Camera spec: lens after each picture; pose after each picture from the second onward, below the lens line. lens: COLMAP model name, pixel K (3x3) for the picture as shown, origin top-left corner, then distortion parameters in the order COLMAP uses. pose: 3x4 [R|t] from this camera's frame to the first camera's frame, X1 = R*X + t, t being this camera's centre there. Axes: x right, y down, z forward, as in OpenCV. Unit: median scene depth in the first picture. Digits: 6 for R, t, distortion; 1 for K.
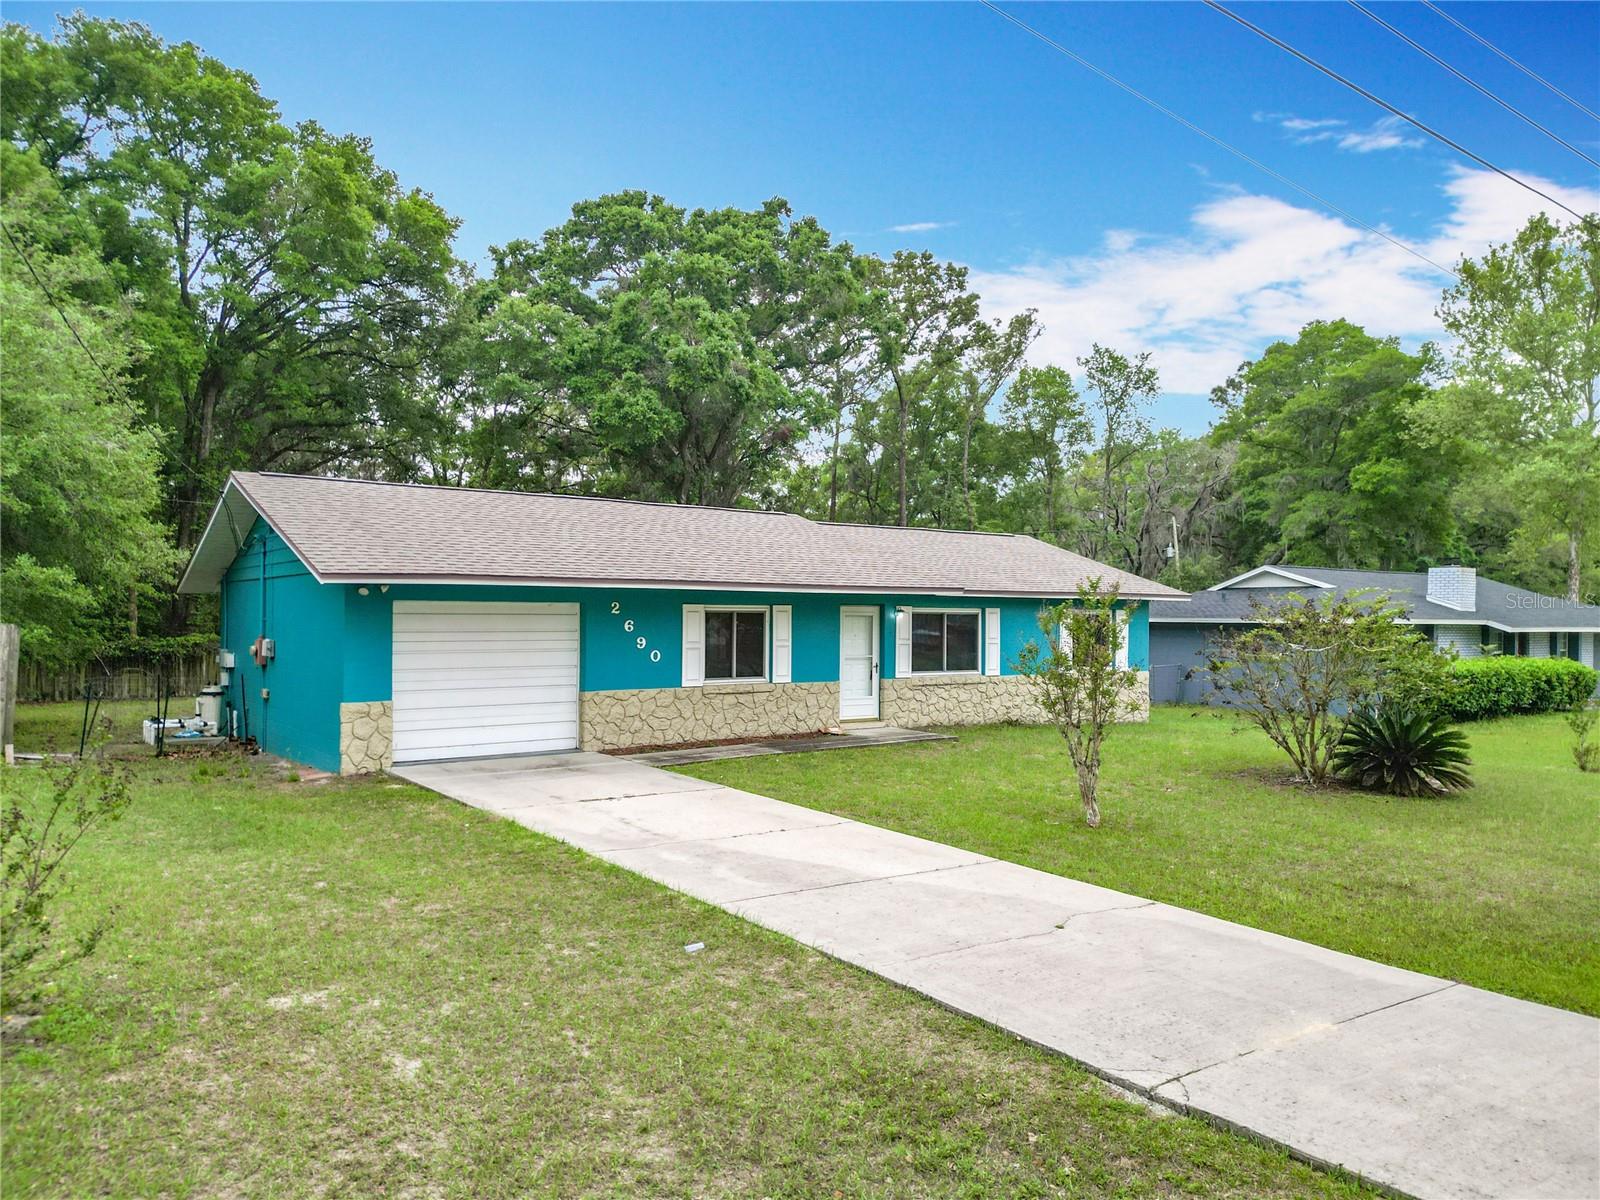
lens RADIAL K [[1146.4, 0, 800.0], [0, 1146.4, 600.0], [0, 0, 1]] dist [0.023131, -0.041326]
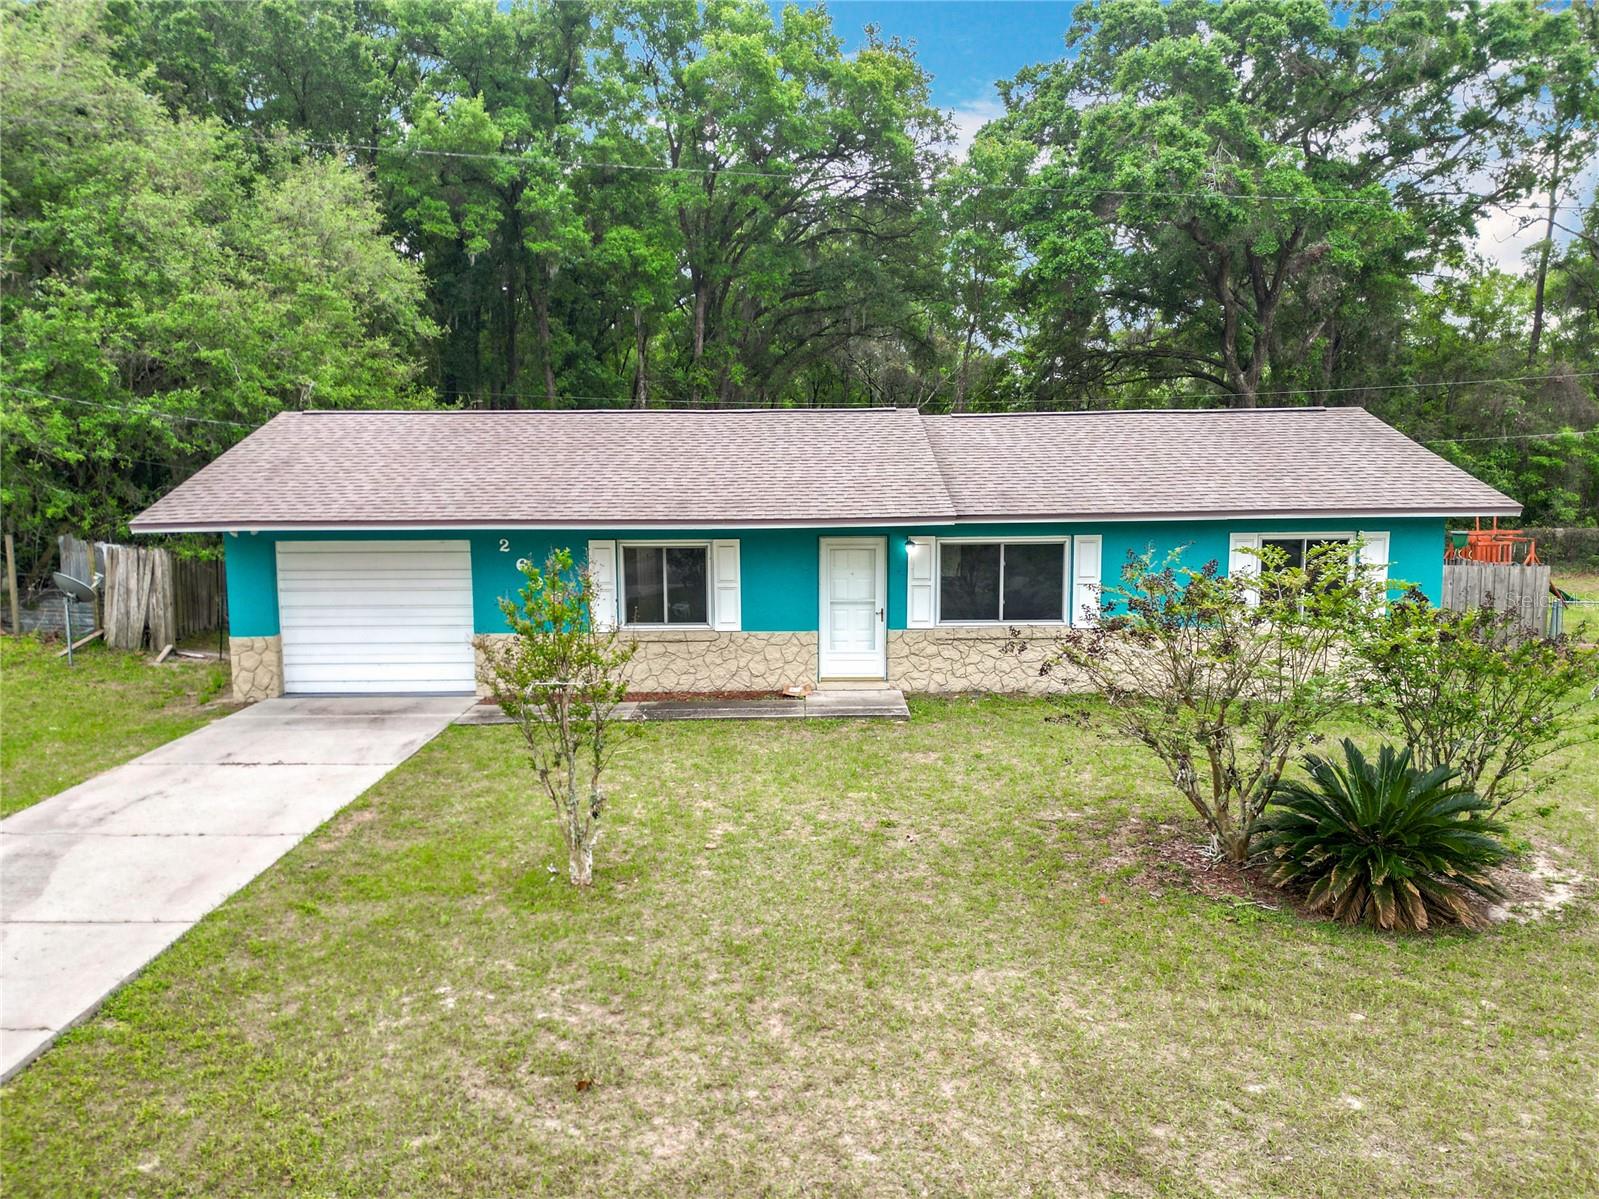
lens RADIAL K [[1145.7, 0, 799.5], [0, 1145.7, 599.5], [0, 0, 1]] dist [0.023131, -0.041326]
pose [[0.808816, 0.017569, -0.587799, 0.487442], [0.017893, 0.998356, 0.054461, 0.004250], [0.587789, -0.054567, 0.807172, 0.326399]]
